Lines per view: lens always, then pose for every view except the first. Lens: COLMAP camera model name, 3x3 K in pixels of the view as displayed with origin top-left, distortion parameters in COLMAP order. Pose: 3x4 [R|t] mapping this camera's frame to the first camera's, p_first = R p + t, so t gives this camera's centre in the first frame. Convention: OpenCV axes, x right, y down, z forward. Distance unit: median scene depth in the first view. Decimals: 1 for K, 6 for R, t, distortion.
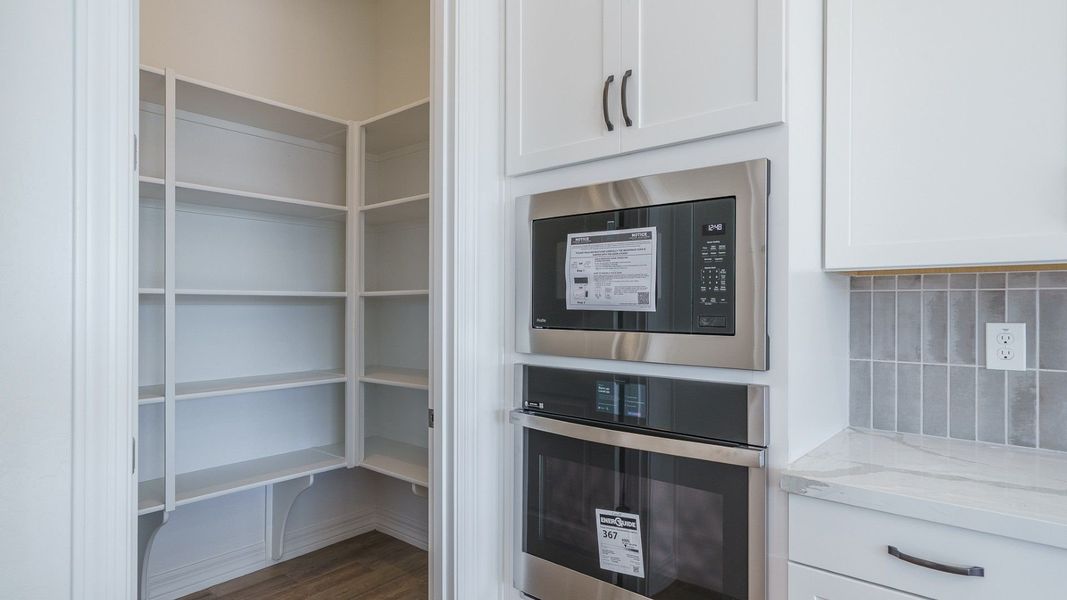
lens RADIAL K [[532.6, 0, 538.7], [0, 532.6, 303.6], [0, 0, 1]] dist [-0.000403, 0.000083]
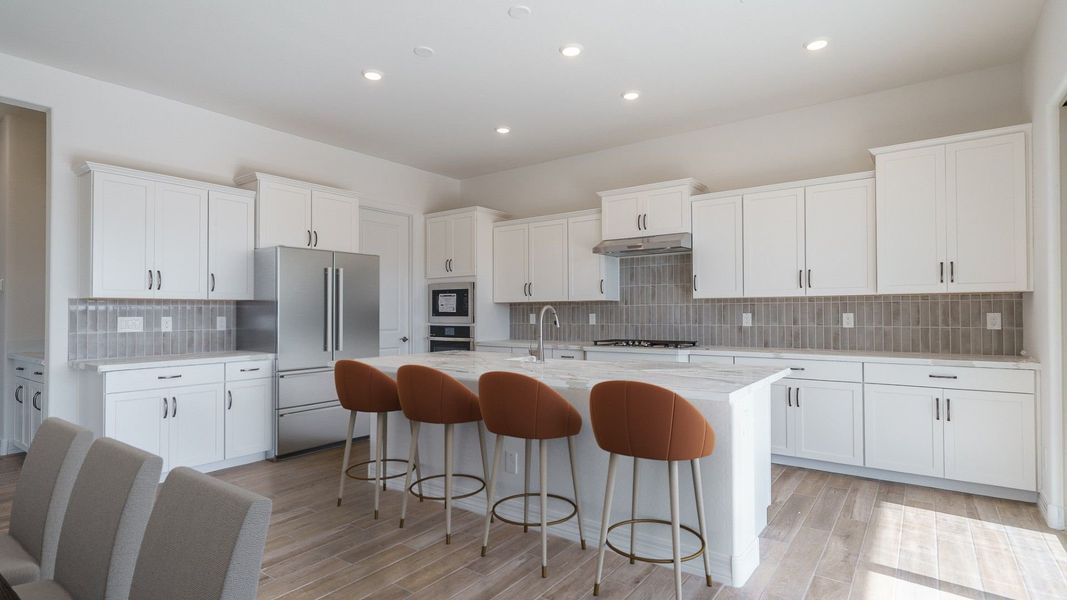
lens RADIAL K [[532.6, 0, 538.7], [0, 532.6, 303.6], [0, 0, 1]] dist [-0.000403, 0.000083]
pose [[0.998016, -0.006741, 0.062592, 0.619403], [0.007170, 0.999952, -0.006622, -0.020757], [-0.062544, 0.007058, 0.998017, -3.536145]]
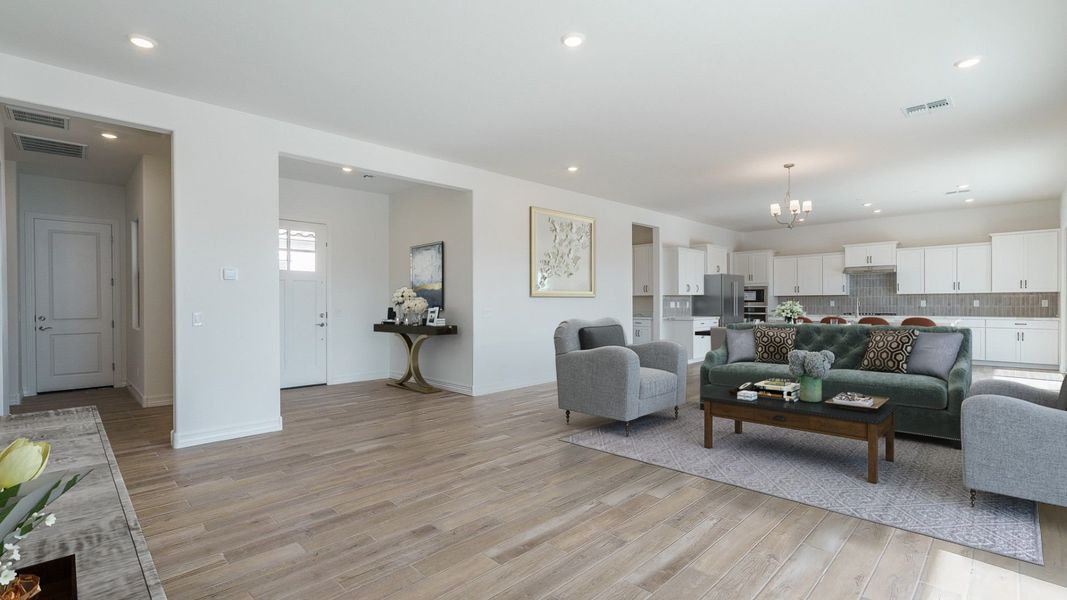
lens RADIAL K [[484.4, 0, 532.0], [0, 484.4, 306.7], [0, 0, 1]] dist [0.001632, 0.000214]
pose [[0.995130, -0.005029, -0.098444, -2.825981], [0.006596, 0.999857, 0.015601, -0.030098], [0.098351, -0.016174, 0.995020, -7.807808]]
